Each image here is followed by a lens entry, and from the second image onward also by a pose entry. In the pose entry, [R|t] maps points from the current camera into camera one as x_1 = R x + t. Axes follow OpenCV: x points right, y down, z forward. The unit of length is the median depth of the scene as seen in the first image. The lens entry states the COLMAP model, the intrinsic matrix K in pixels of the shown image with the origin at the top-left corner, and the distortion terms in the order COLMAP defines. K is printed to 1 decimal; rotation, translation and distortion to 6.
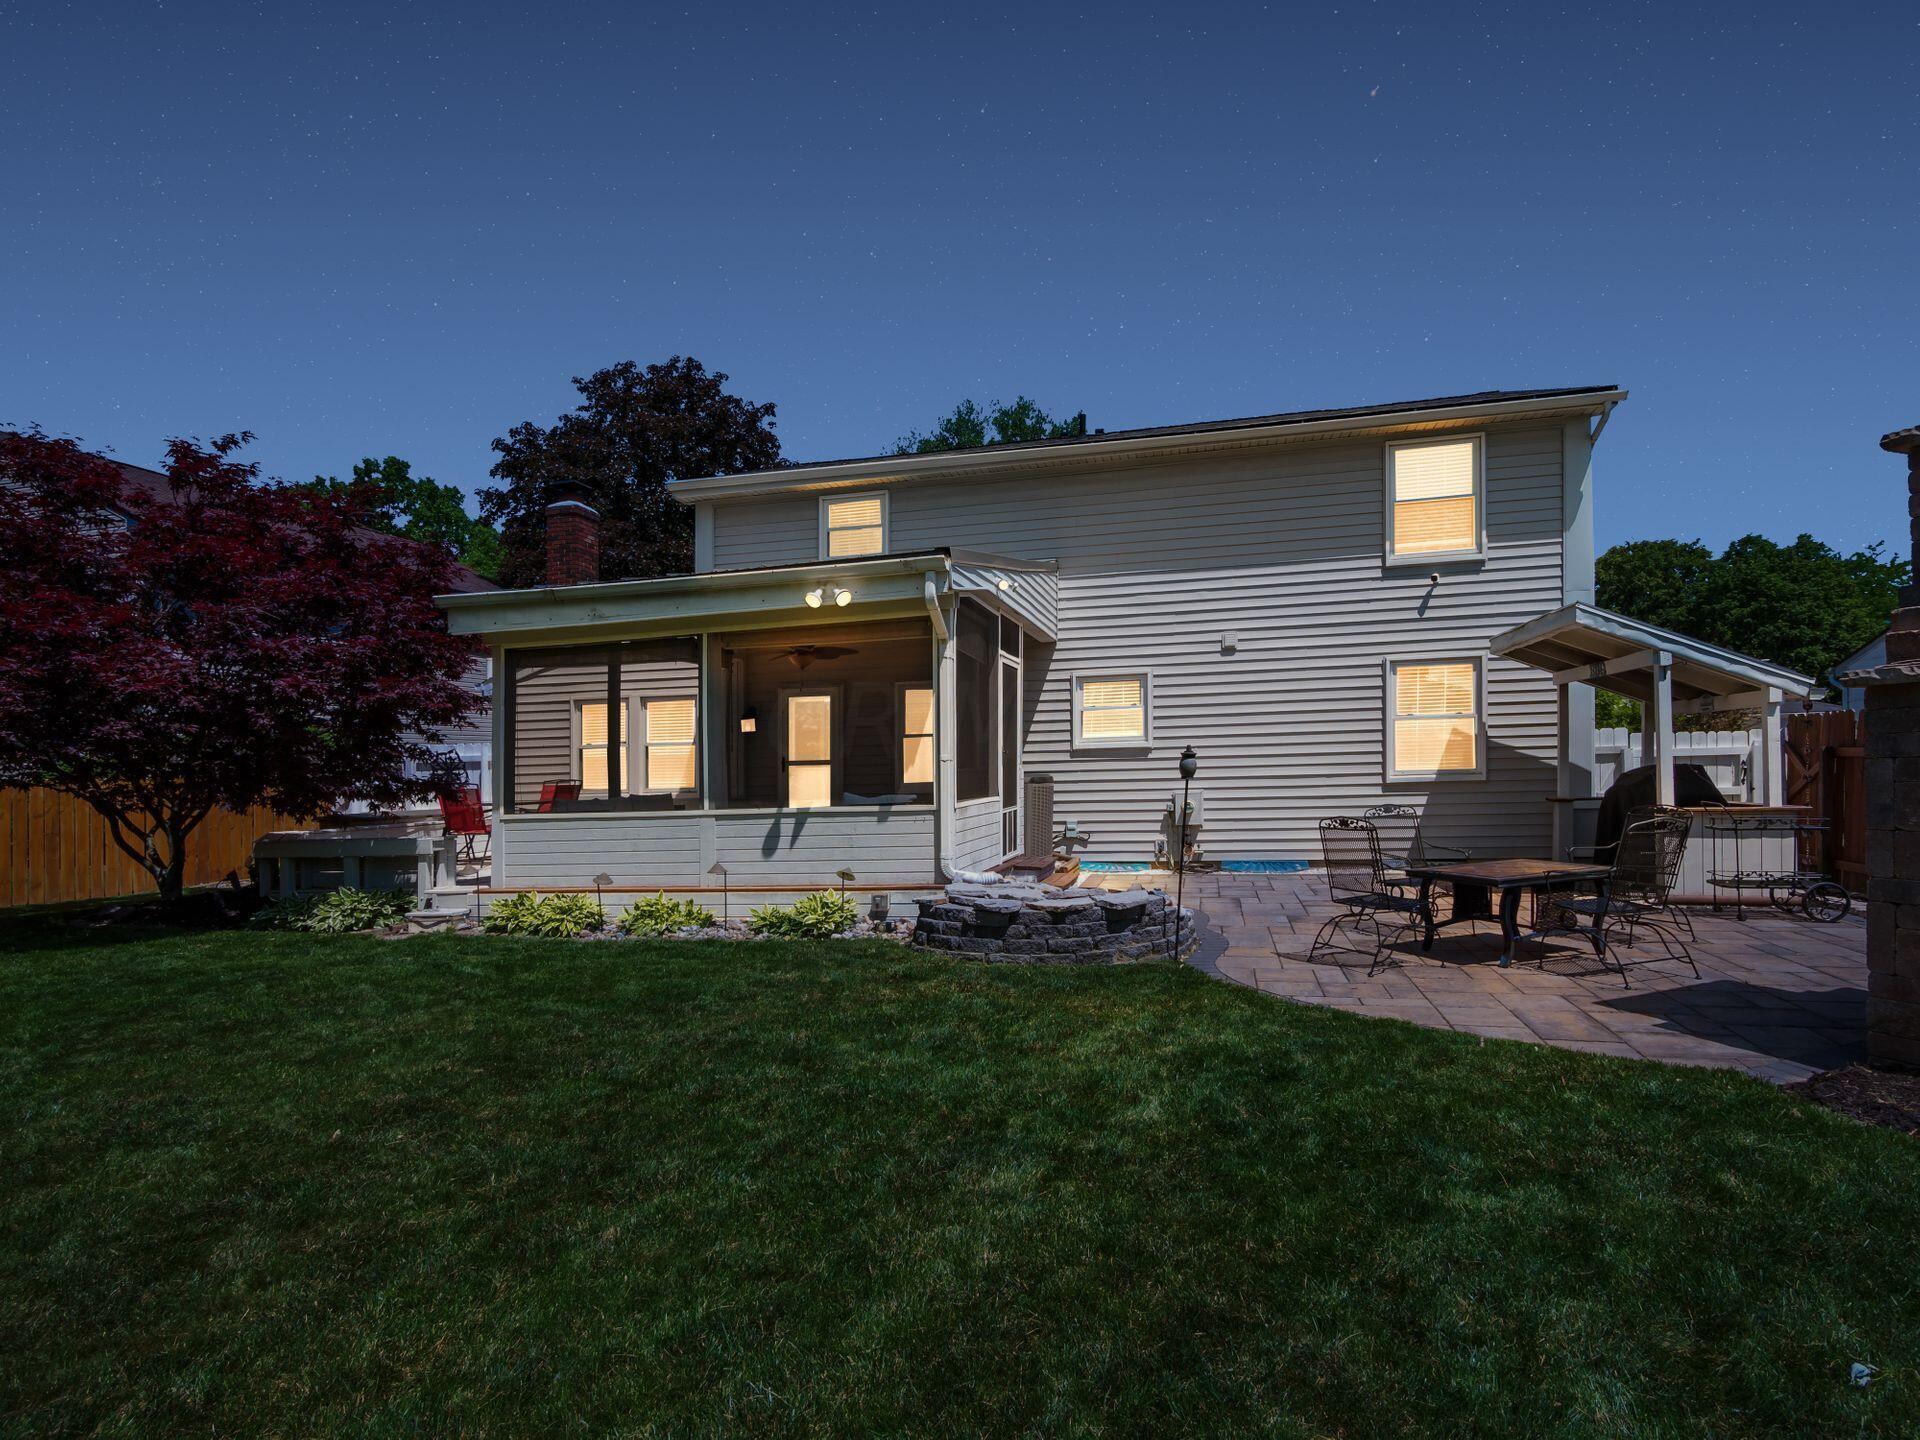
lens RADIAL K [[1092.7, 0, 973.7], [0, 1092.7, 805.1], [0, 0, 1]] dist [0.001703, 0.000663]
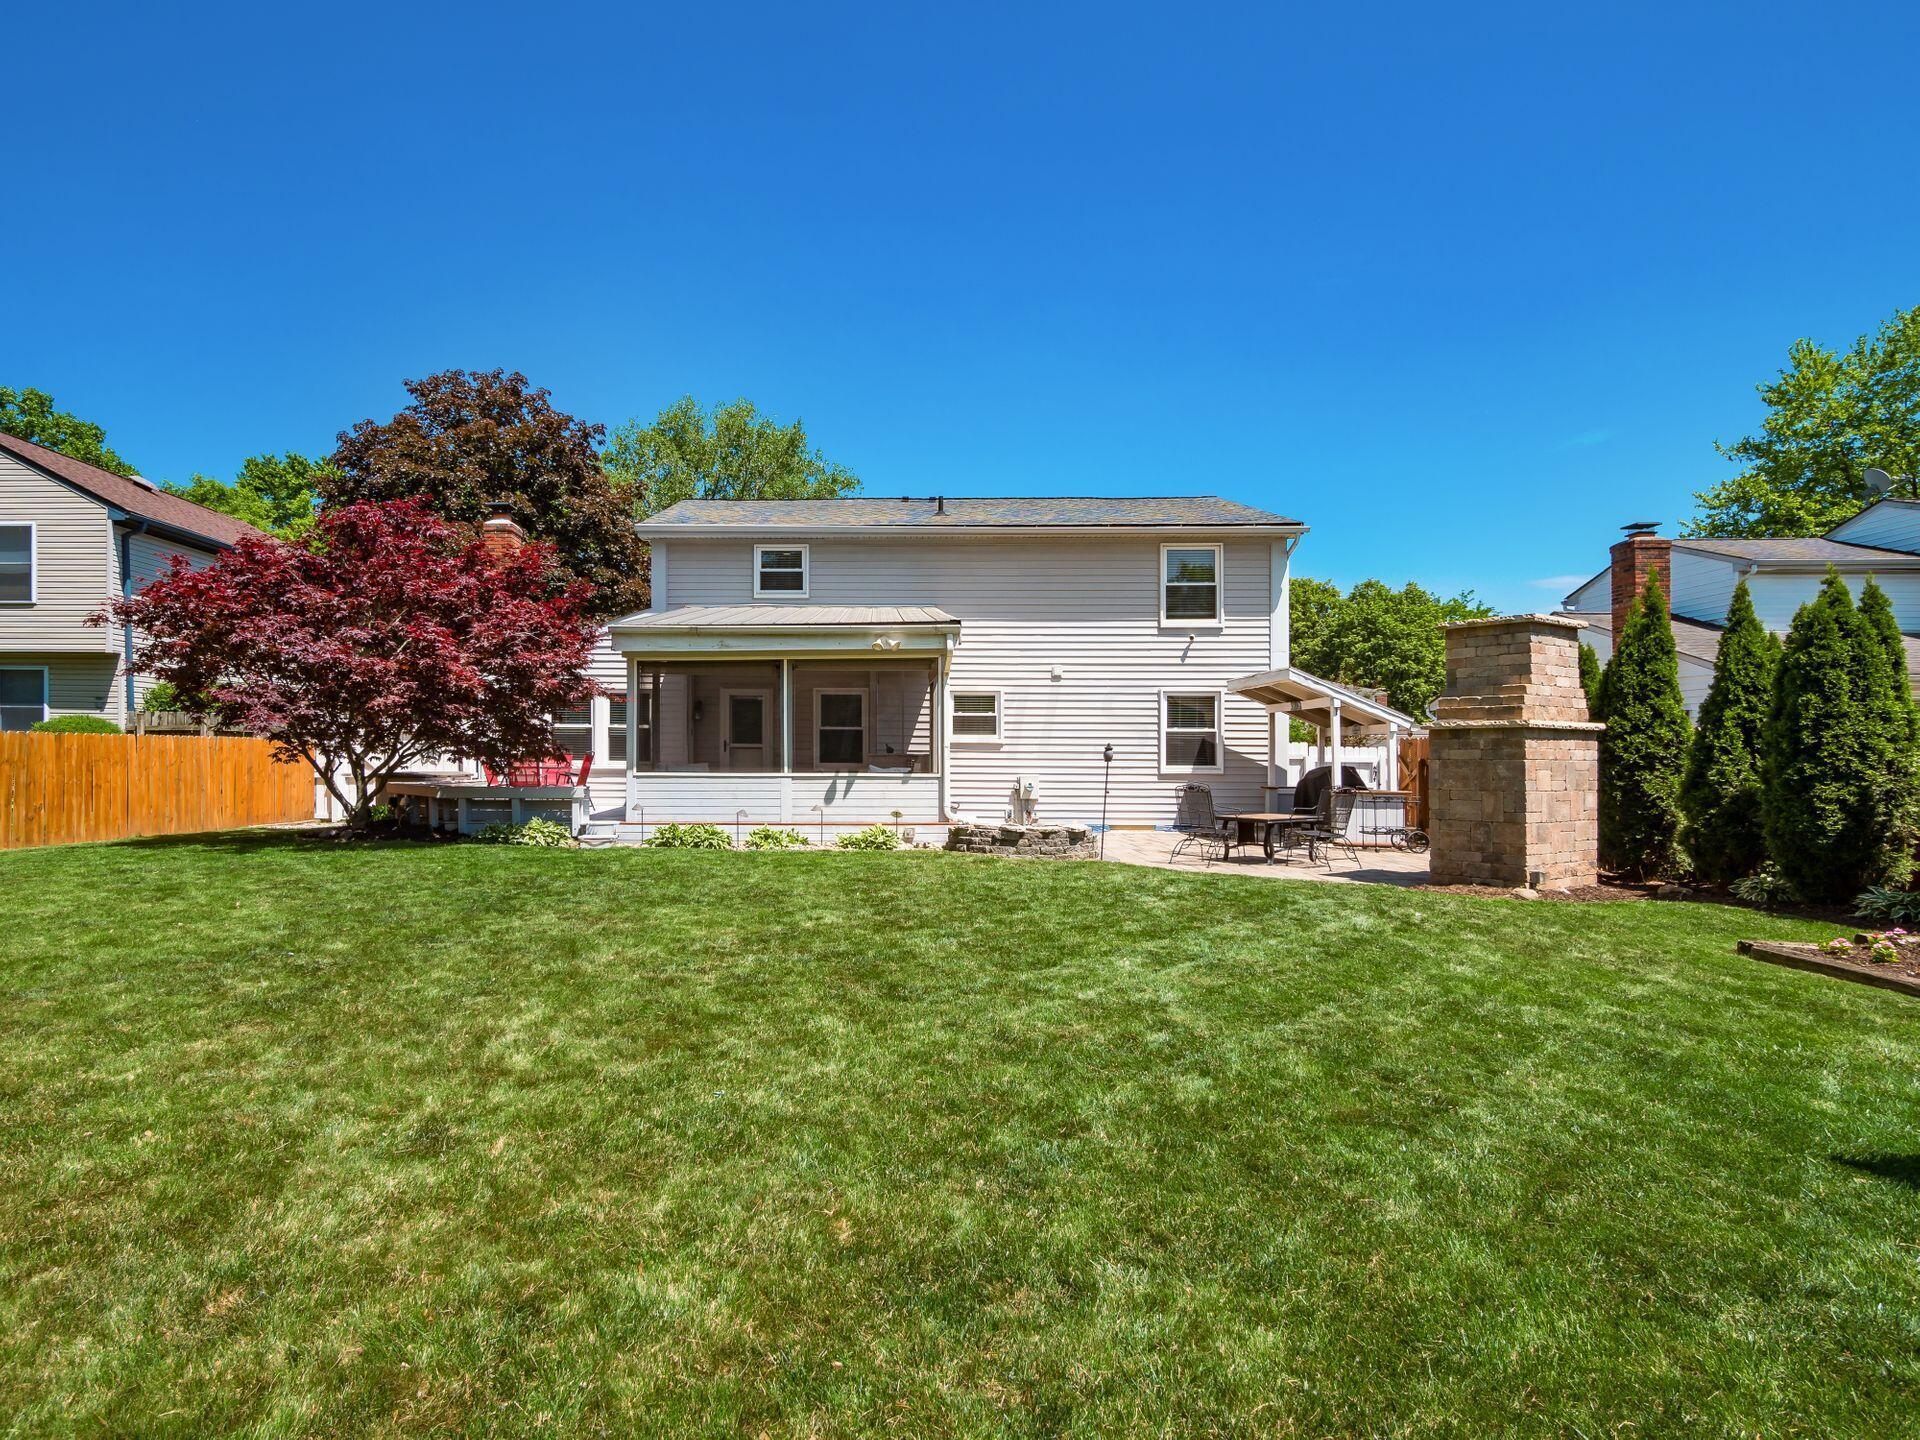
lens RADIAL K [[972.8, 0, 956.5], [0, 972.8, 739.4], [0, 0, 1]] dist [-0.001985, -0.000704]
pose [[0.976824, 0.039099, 0.210441, -0.242621], [-0.027535, 0.997960, -0.057607, 0.023982], [-0.212264, 0.050477, 0.975908, -0.322557]]
